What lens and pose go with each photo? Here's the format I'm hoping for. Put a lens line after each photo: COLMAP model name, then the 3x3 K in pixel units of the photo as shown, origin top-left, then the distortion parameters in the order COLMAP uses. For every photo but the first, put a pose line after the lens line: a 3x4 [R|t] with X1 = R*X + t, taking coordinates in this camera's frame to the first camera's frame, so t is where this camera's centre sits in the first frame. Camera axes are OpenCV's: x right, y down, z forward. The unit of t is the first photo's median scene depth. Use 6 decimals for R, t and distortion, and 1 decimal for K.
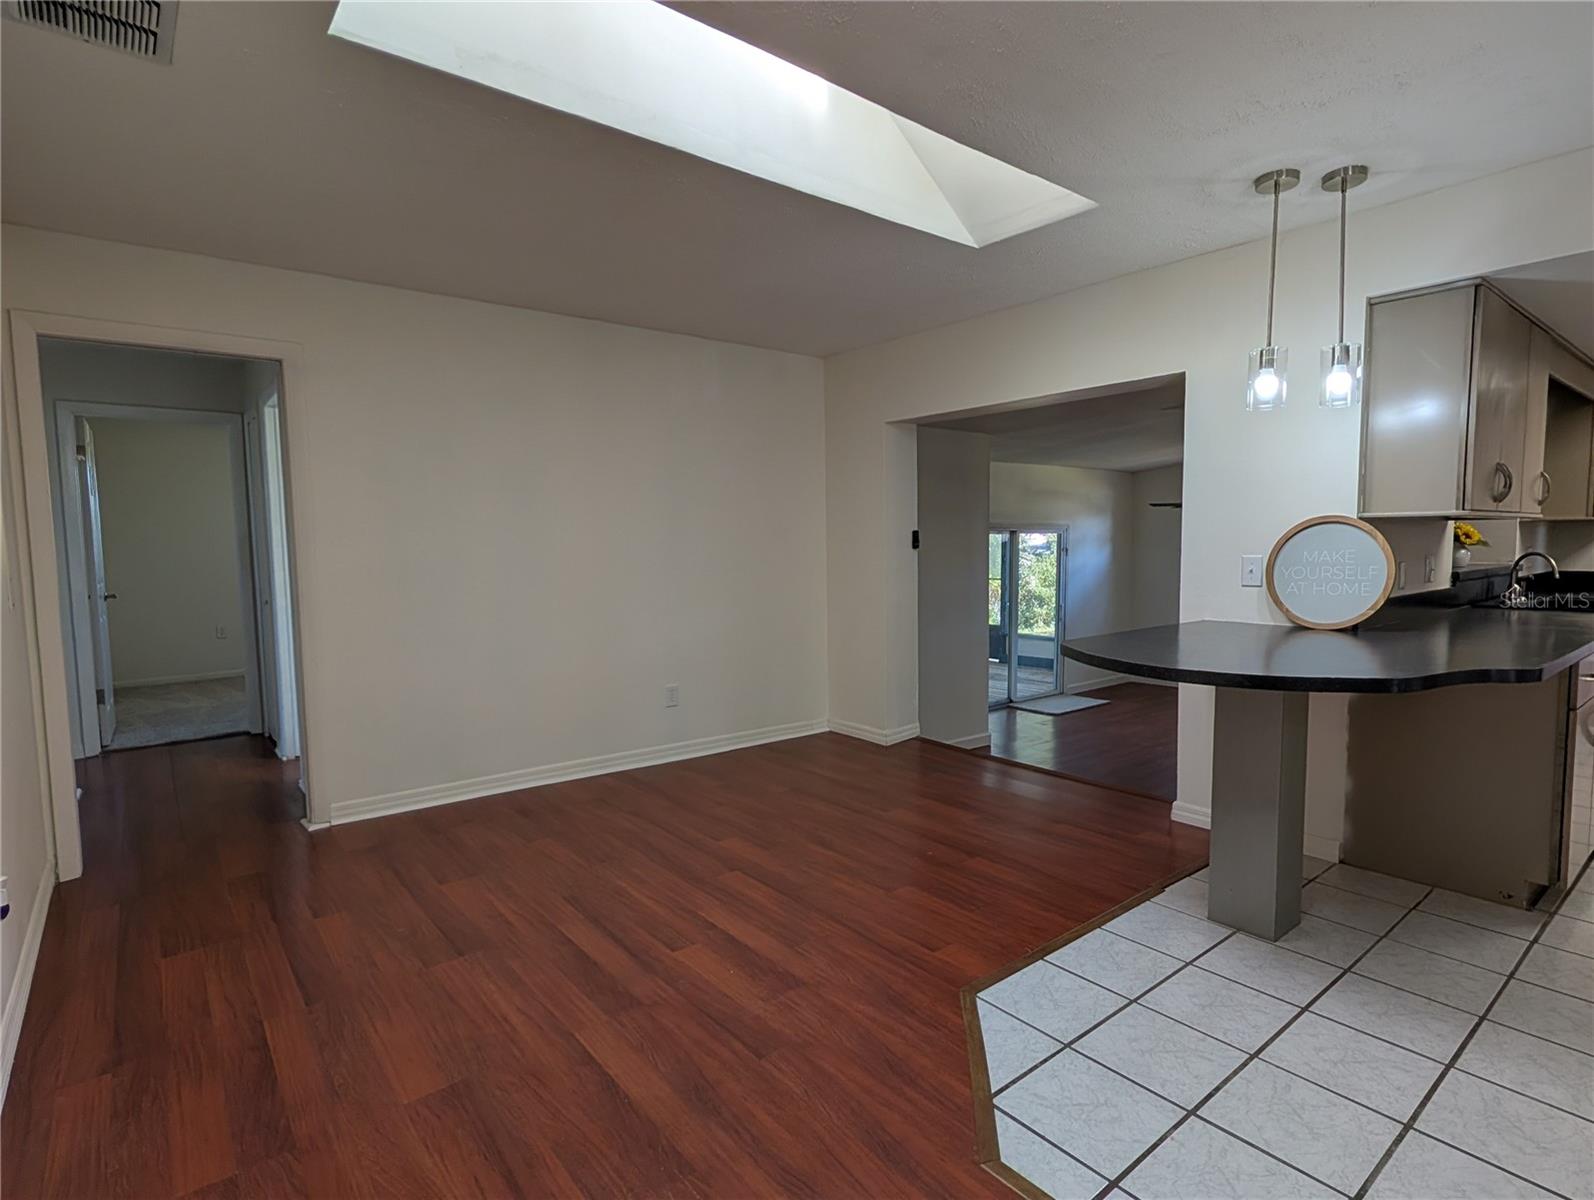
lens RADIAL K [[827.2, 0, 819.3], [0, 827.2, 603.4], [0, 0, 1]] dist [-0.002546, -0.000358]
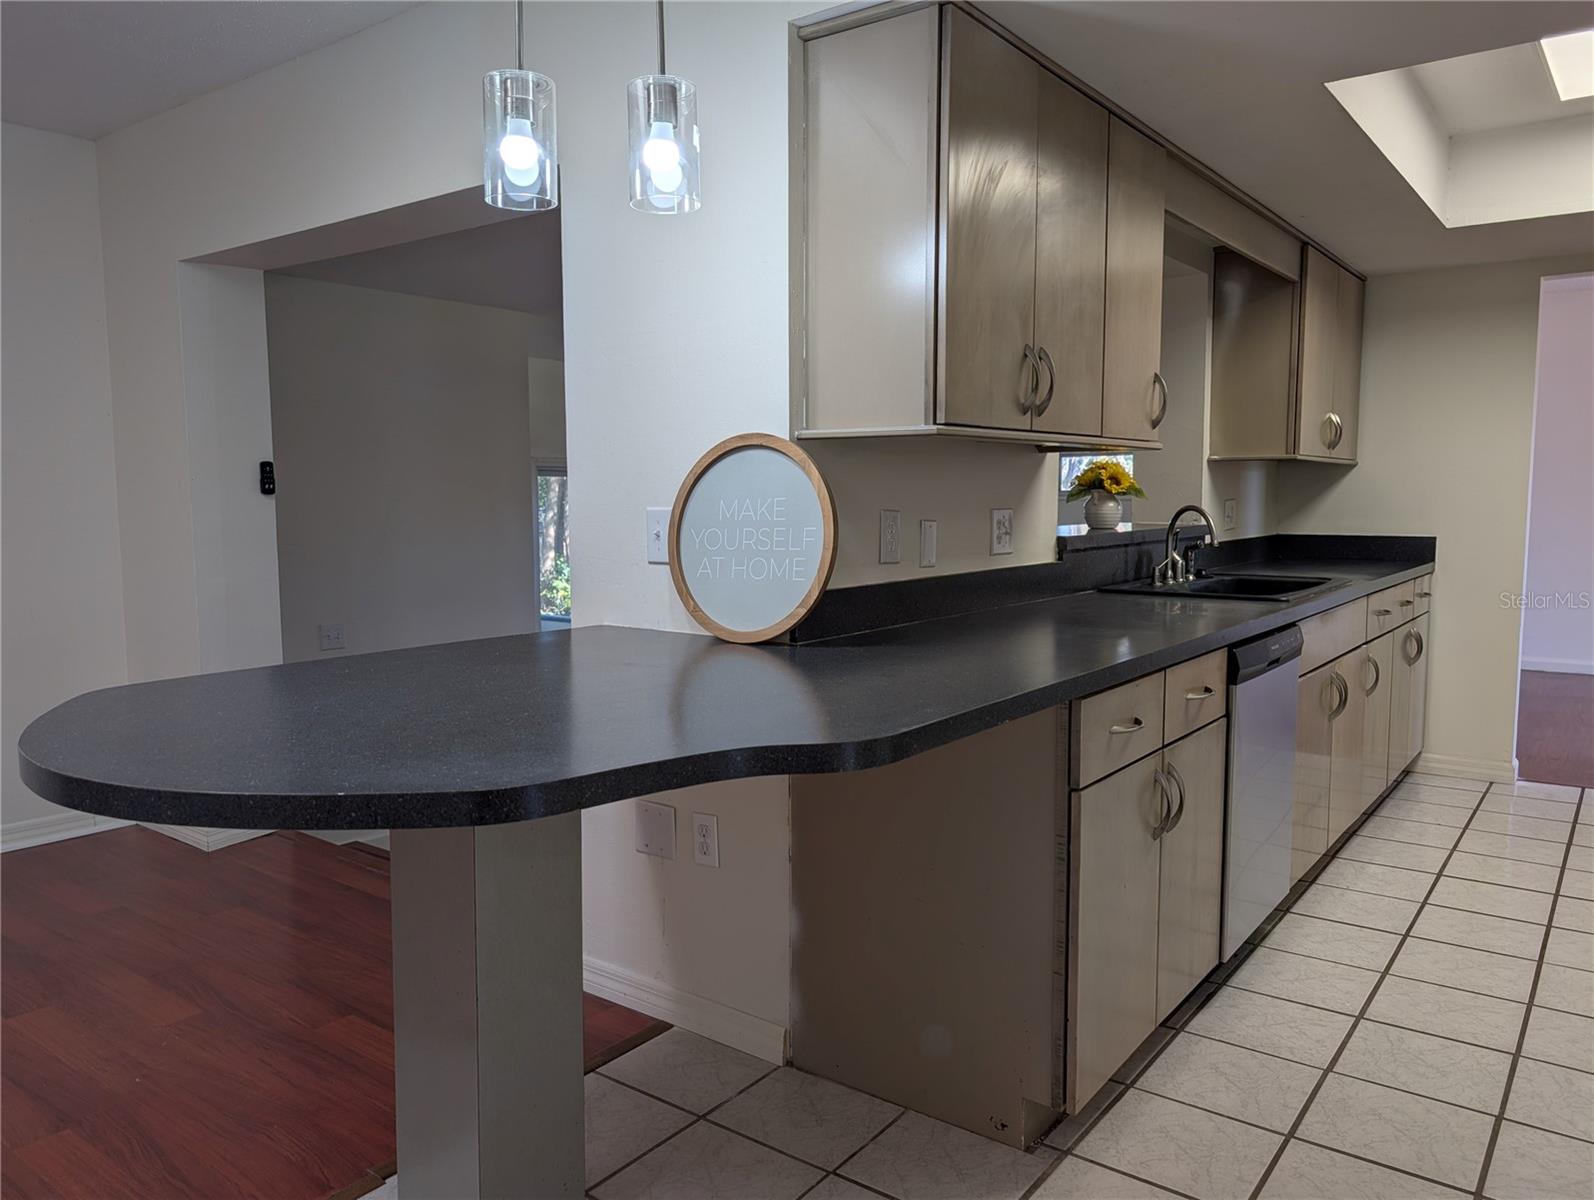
lens RADIAL K [[1142.7, 0, 797.0], [0, 1142.7, 600.0], [0, 0, 1]] dist [0.020850, -0.016200]
pose [[0.973477, -0.014211, 0.228344, 0.477515], [0.010114, 0.999766, 0.019103, -0.011308], [-0.228562, -0.016287, 0.973393, 0.263304]]
